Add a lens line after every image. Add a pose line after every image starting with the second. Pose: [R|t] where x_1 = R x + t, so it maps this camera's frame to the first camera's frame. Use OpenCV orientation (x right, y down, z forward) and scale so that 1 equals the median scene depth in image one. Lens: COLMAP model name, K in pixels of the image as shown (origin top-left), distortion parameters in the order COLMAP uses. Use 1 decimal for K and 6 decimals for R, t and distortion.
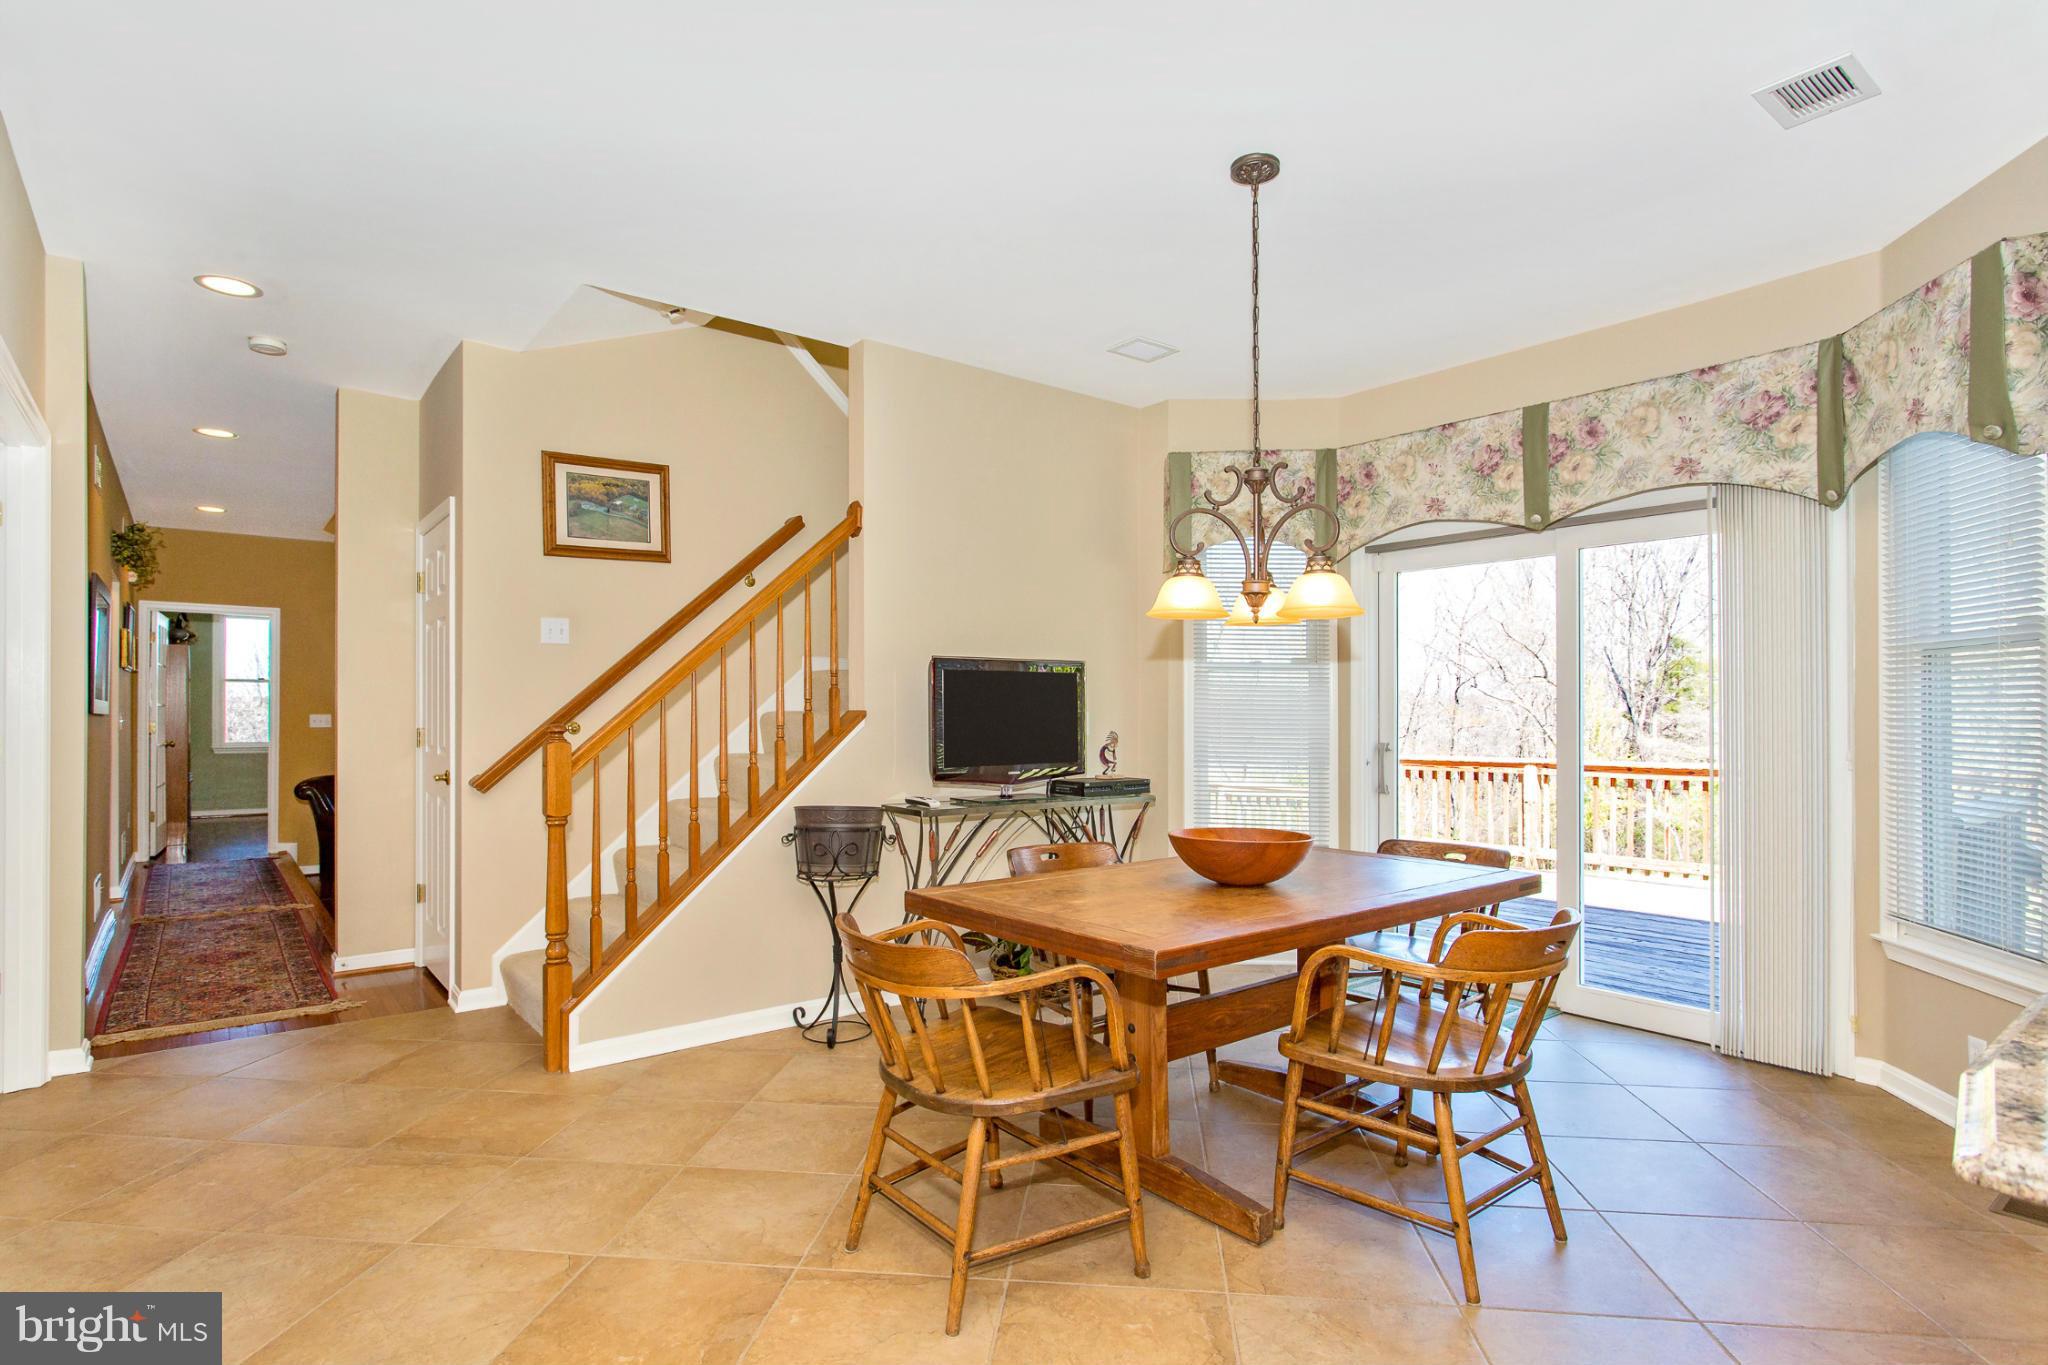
lens RADIAL K [[1027.6, 0, 1017.1], [0, 1027.6, 698.1], [0, 0, 1]] dist [-0.001520, -0.000579]
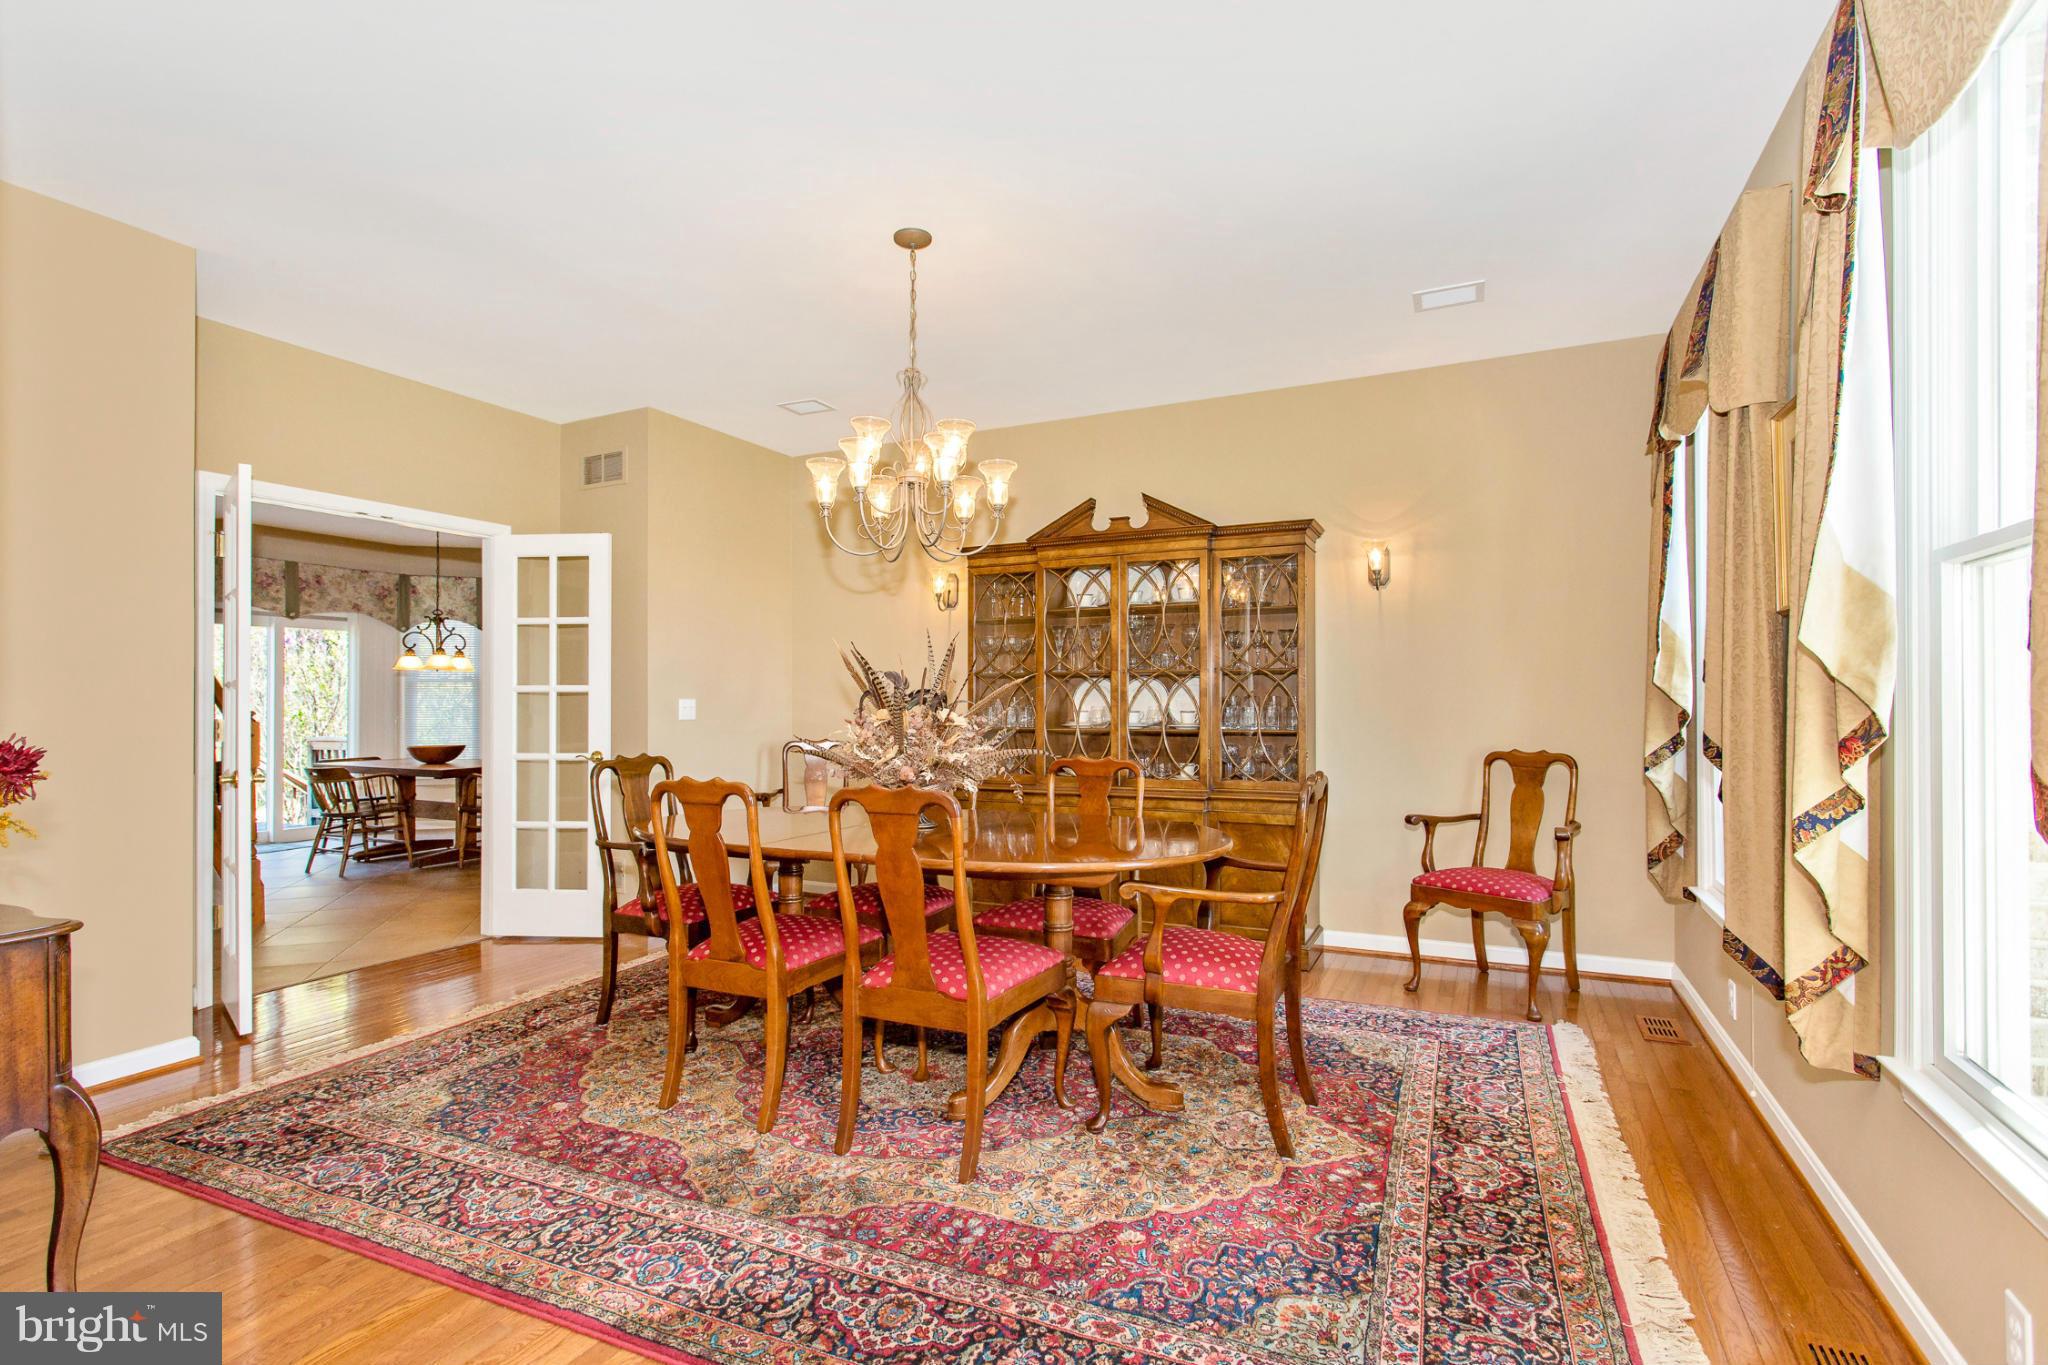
lens RADIAL K [[1027.6, 0, 1017.1], [0, 1027.6, 698.1], [0, 0, 1]] dist [-0.001520, -0.000579]
pose [[-0.437021, 0.005476, 0.899435, -2.094980], [-0.006696, 0.999934, -0.009342, 0.013964], [-0.899427, -0.010106, -0.436955, 0.556150]]
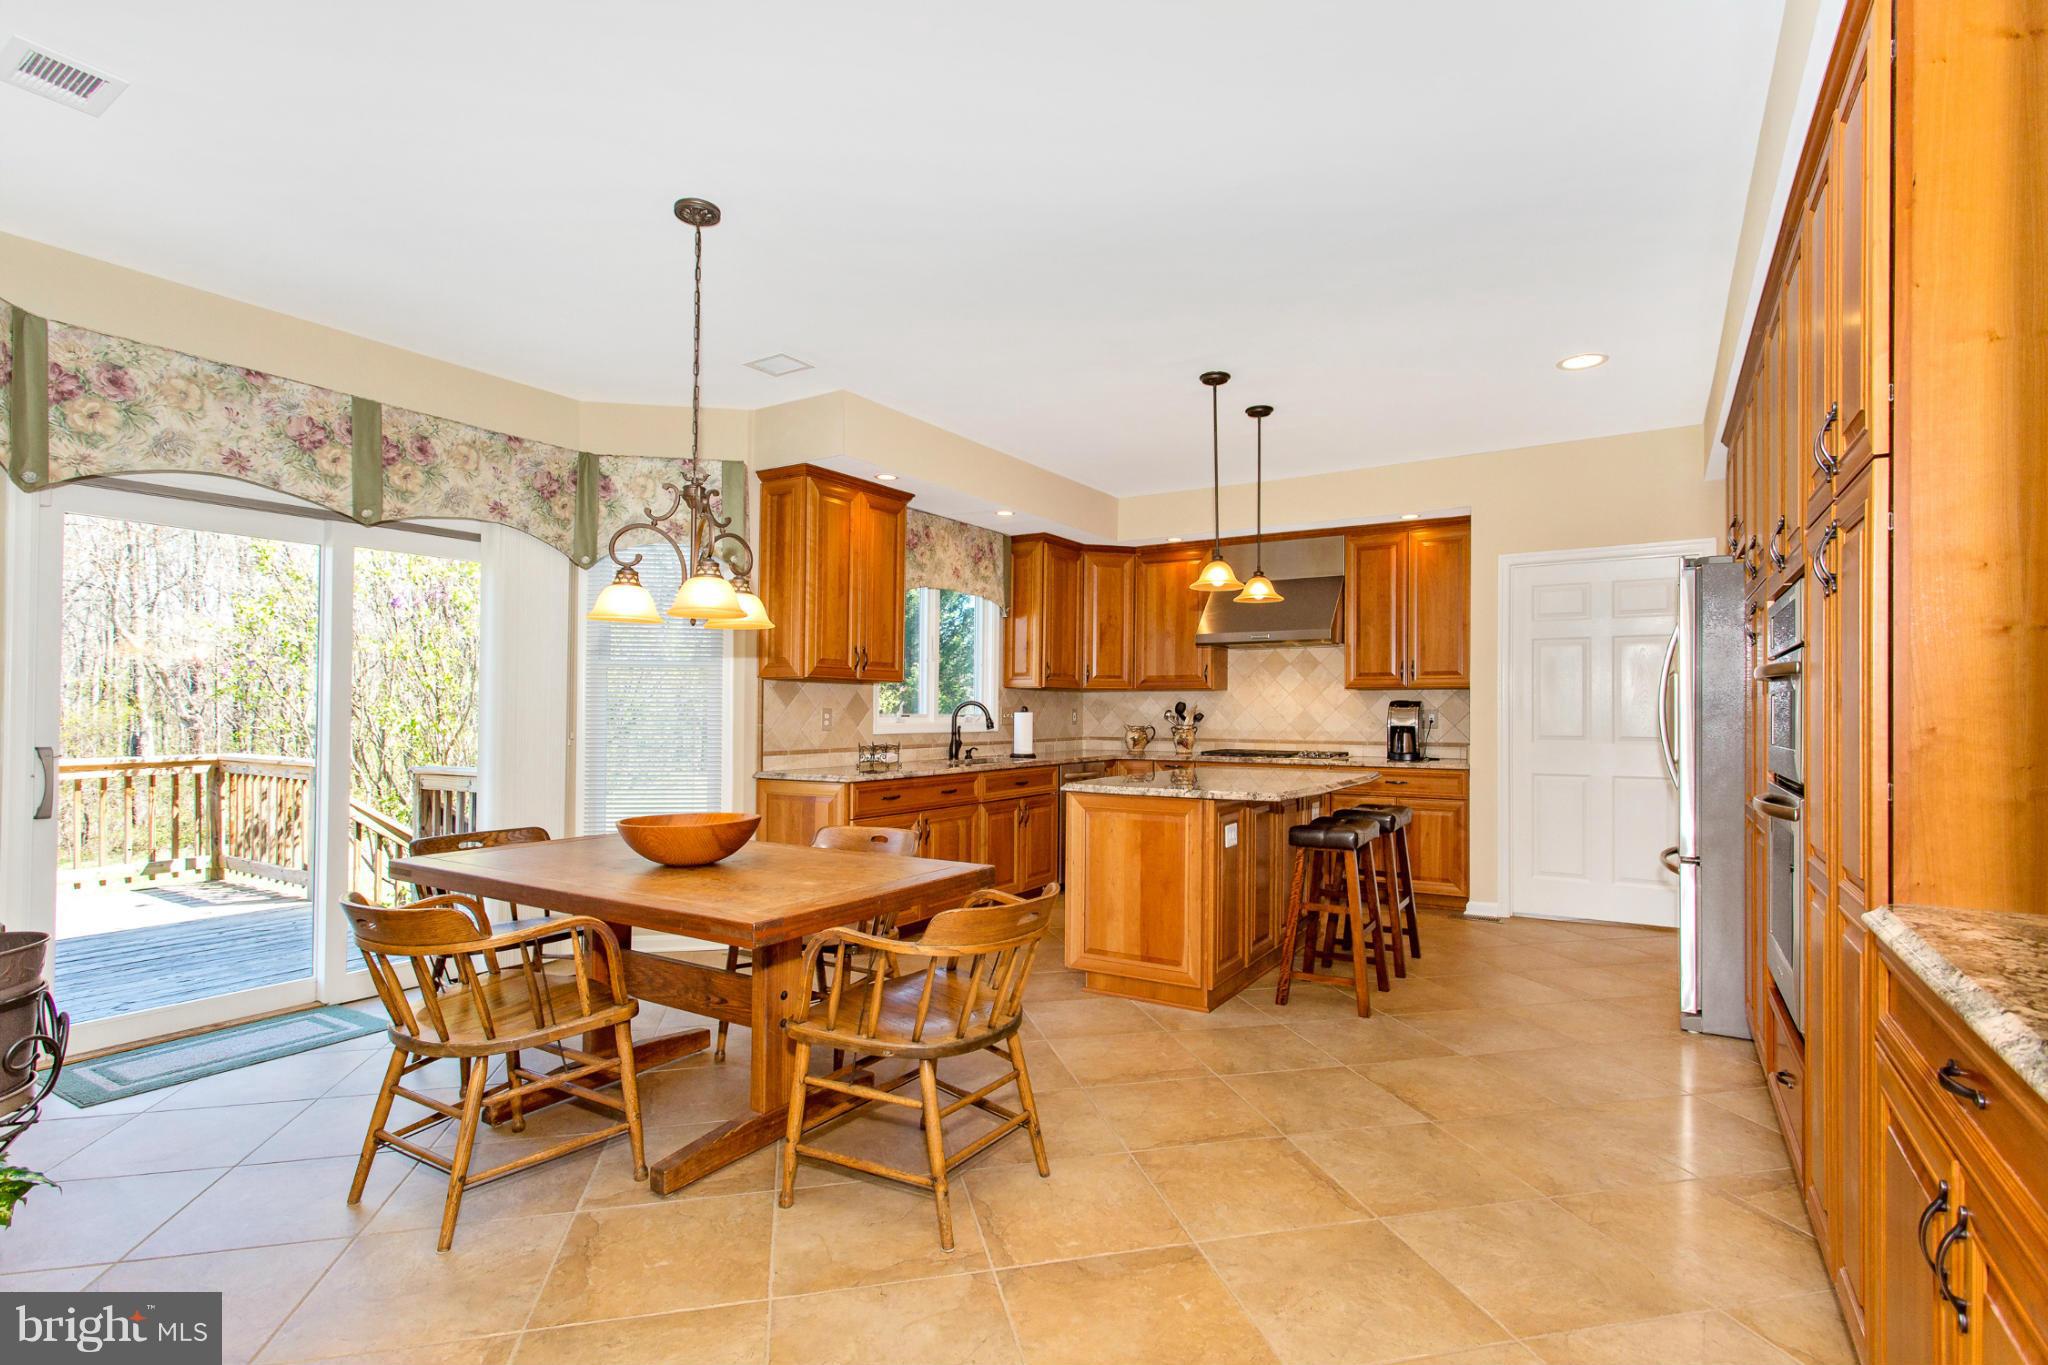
lens RADIAL K [[1027.6, 0, 1017.1], [0, 1027.6, 698.1], [0, 0, 1]] dist [-0.001520, -0.000579]
pose [[-0.338698, 0.006600, 0.940872, -0.647990], [-0.014562, 0.999819, -0.012256, 0.010194], [-0.940782, -0.017852, -0.338540, 0.724719]]
